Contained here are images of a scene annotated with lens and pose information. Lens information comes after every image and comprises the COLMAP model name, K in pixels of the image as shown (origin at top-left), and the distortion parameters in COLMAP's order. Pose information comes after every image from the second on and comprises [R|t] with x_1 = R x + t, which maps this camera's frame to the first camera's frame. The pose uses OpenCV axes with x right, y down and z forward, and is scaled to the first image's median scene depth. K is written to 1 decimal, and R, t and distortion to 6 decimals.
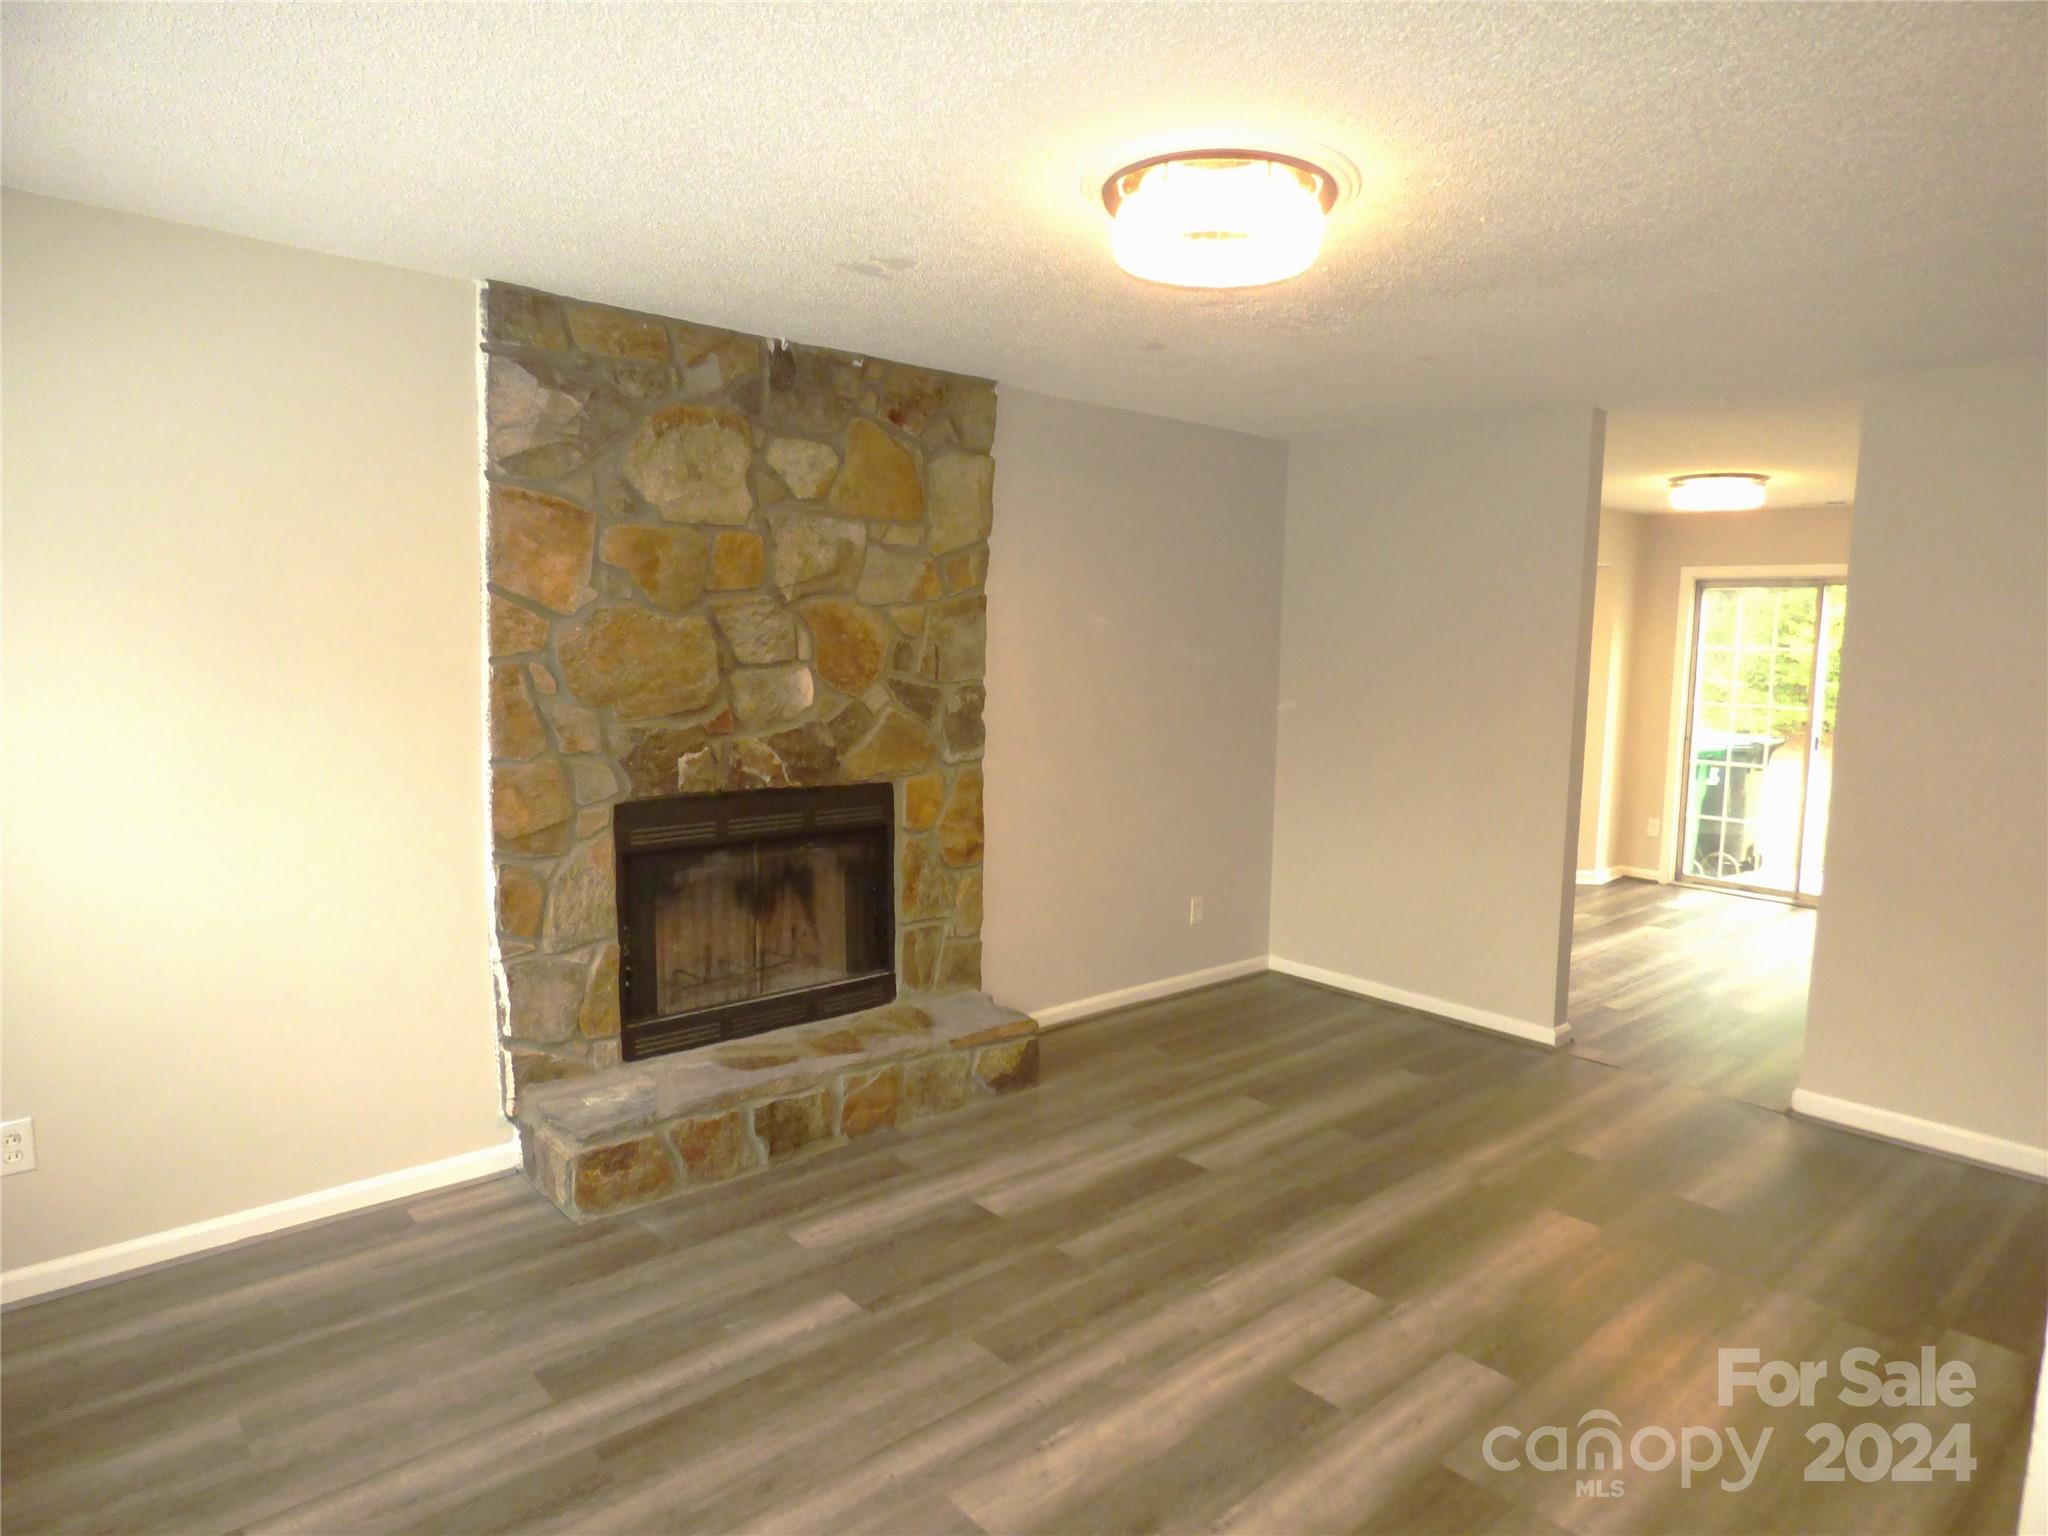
lens RADIAL K [[1220.7, 0, 1022.5], [0, 1220.7, 759.1], [0, 0, 1]] dist [-0.015214, -0.000048]
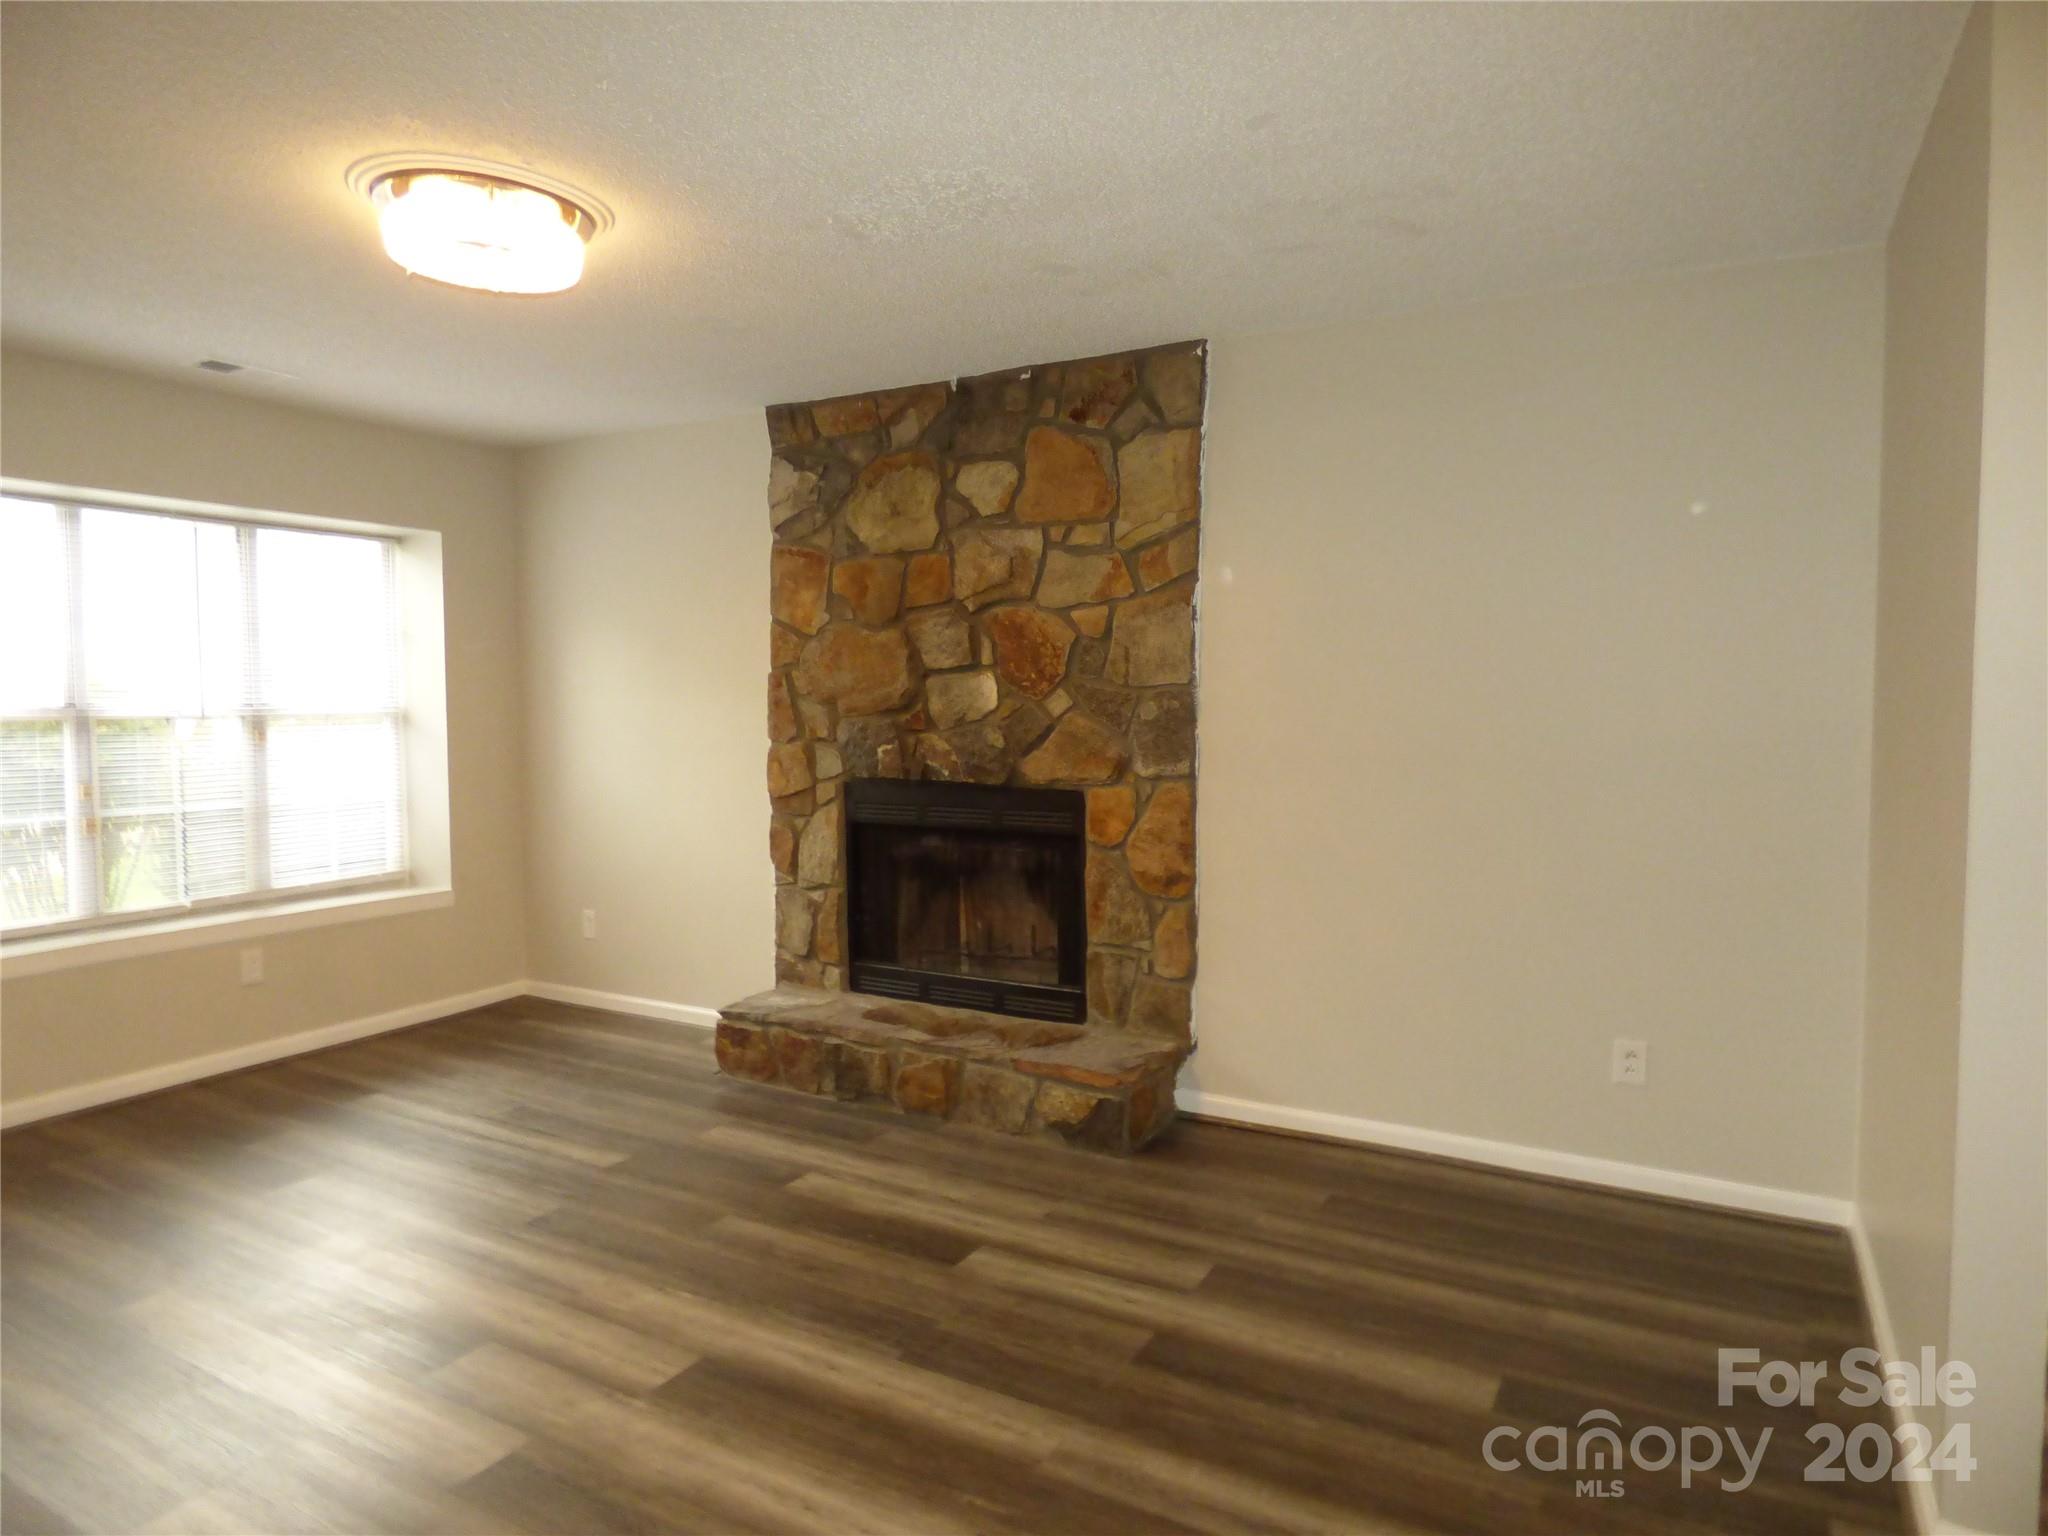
lens RADIAL K [[1220.7, 0, 1022.5], [0, 1220.7, 759.1], [0, 0, 1]] dist [-0.015214, -0.000048]
pose [[0.324113, 0.028175, -0.945599, 0.890824], [-0.086909, 0.996216, -0.000106, -0.002372], [0.942018, 0.082216, 0.325335, 0.726834]]
